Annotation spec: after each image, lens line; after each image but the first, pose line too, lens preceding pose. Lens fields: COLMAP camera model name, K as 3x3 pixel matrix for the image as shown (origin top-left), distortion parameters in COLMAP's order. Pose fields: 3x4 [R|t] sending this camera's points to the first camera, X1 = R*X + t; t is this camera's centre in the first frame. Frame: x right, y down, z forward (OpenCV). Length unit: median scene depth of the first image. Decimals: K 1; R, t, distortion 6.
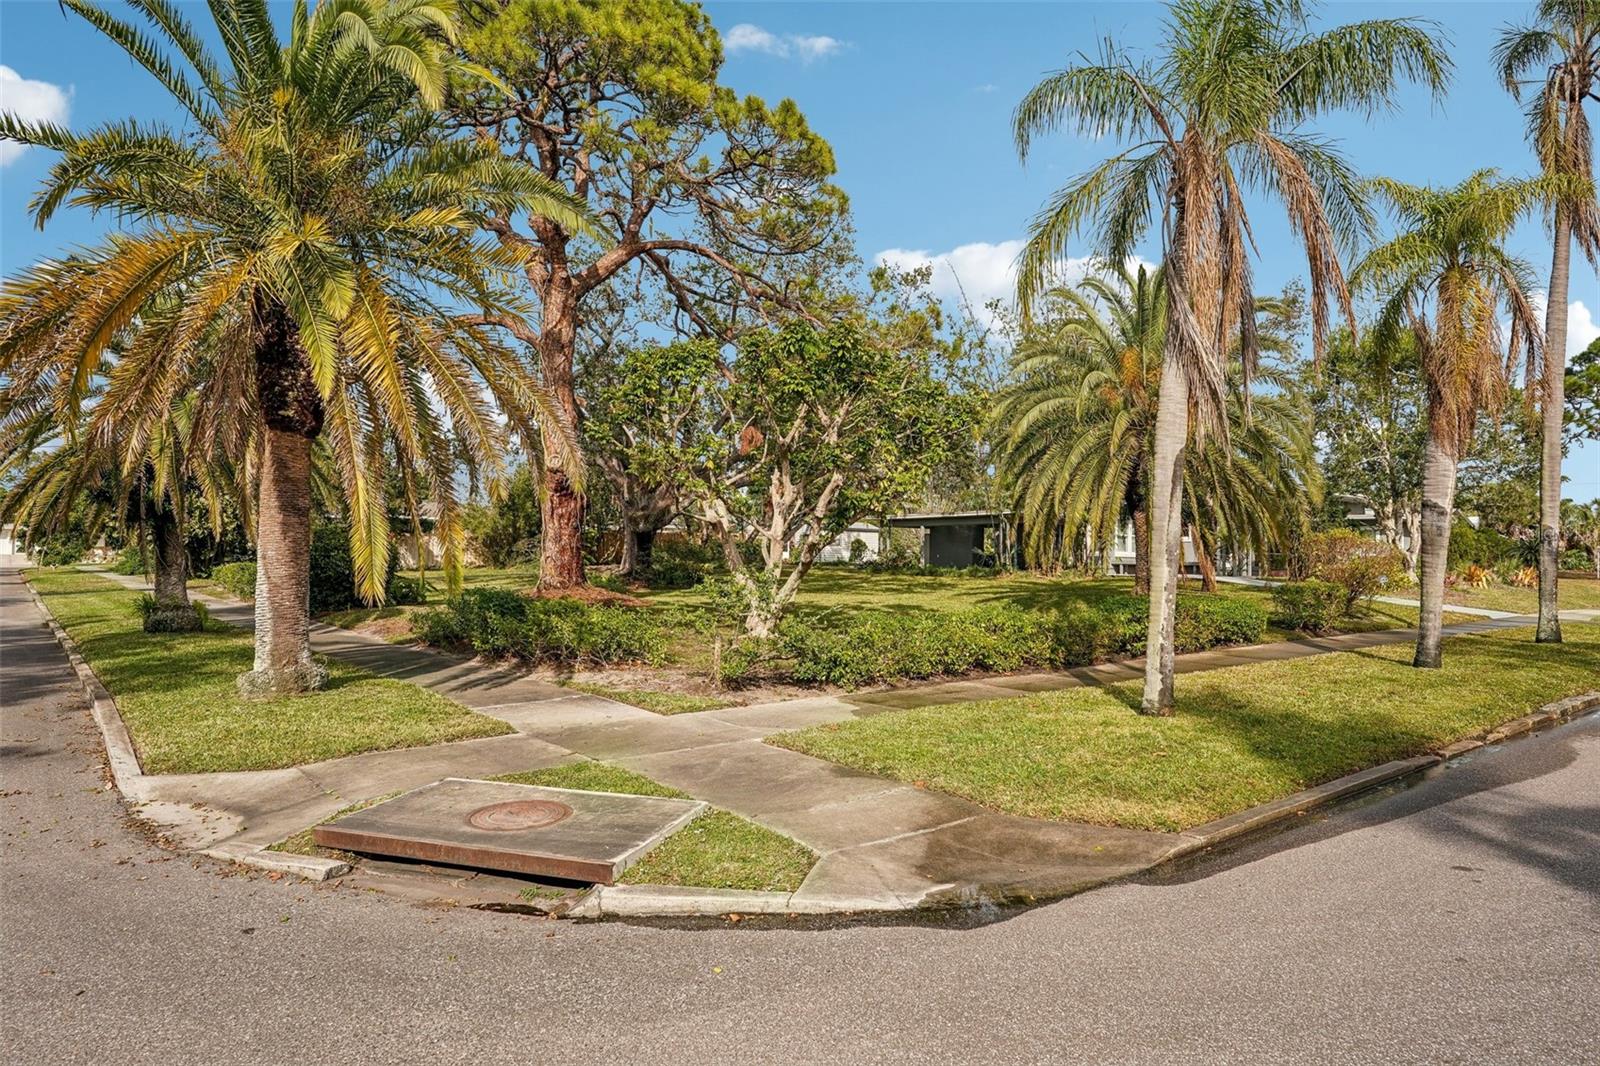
lens RADIAL K [[1022.2, 0, 800.0], [0, 1022.2, 533.0], [0, 0, 1]] dist [0.000866, 0.000099]
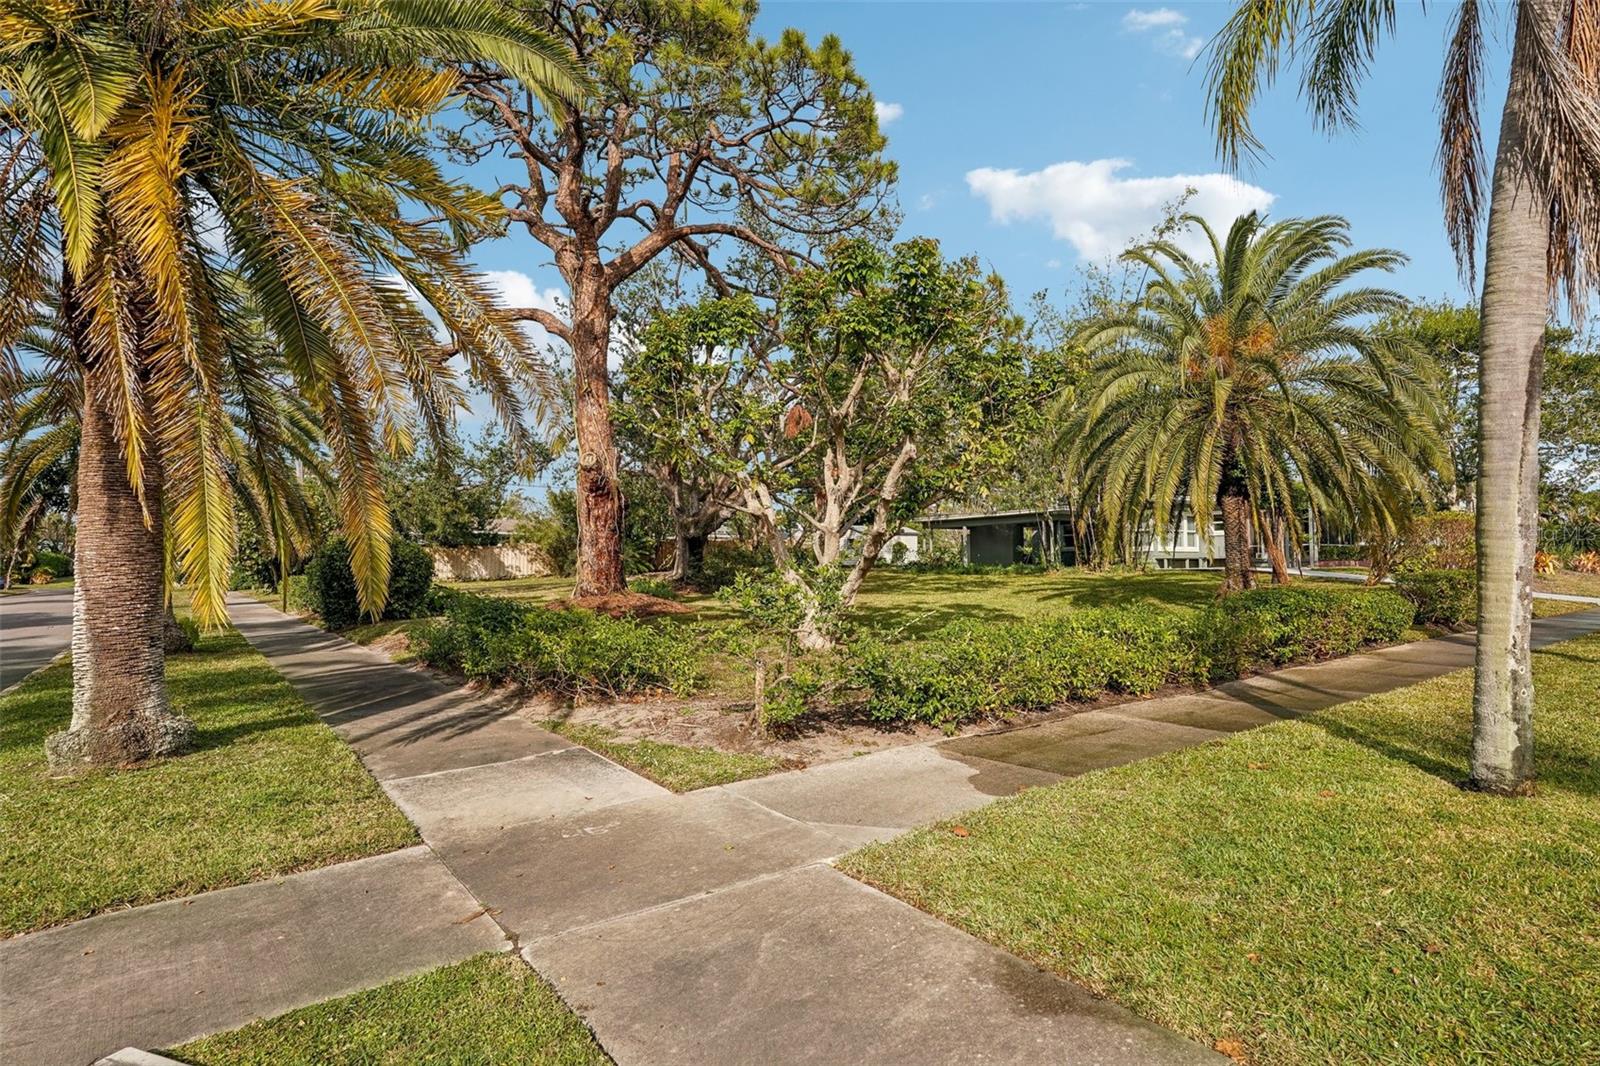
lens RADIAL K [[782.9, 0, 800.0], [0, 782.9, 533.0], [0, 0, 1]] dist [-0.000650, -0.000460]
pose [[0.998747, -0.024937, -0.043396, -0.020245], [0.024127, 0.999527, -0.019091, 0.018052], [0.043852, 0.018020, 0.998876, 0.337454]]
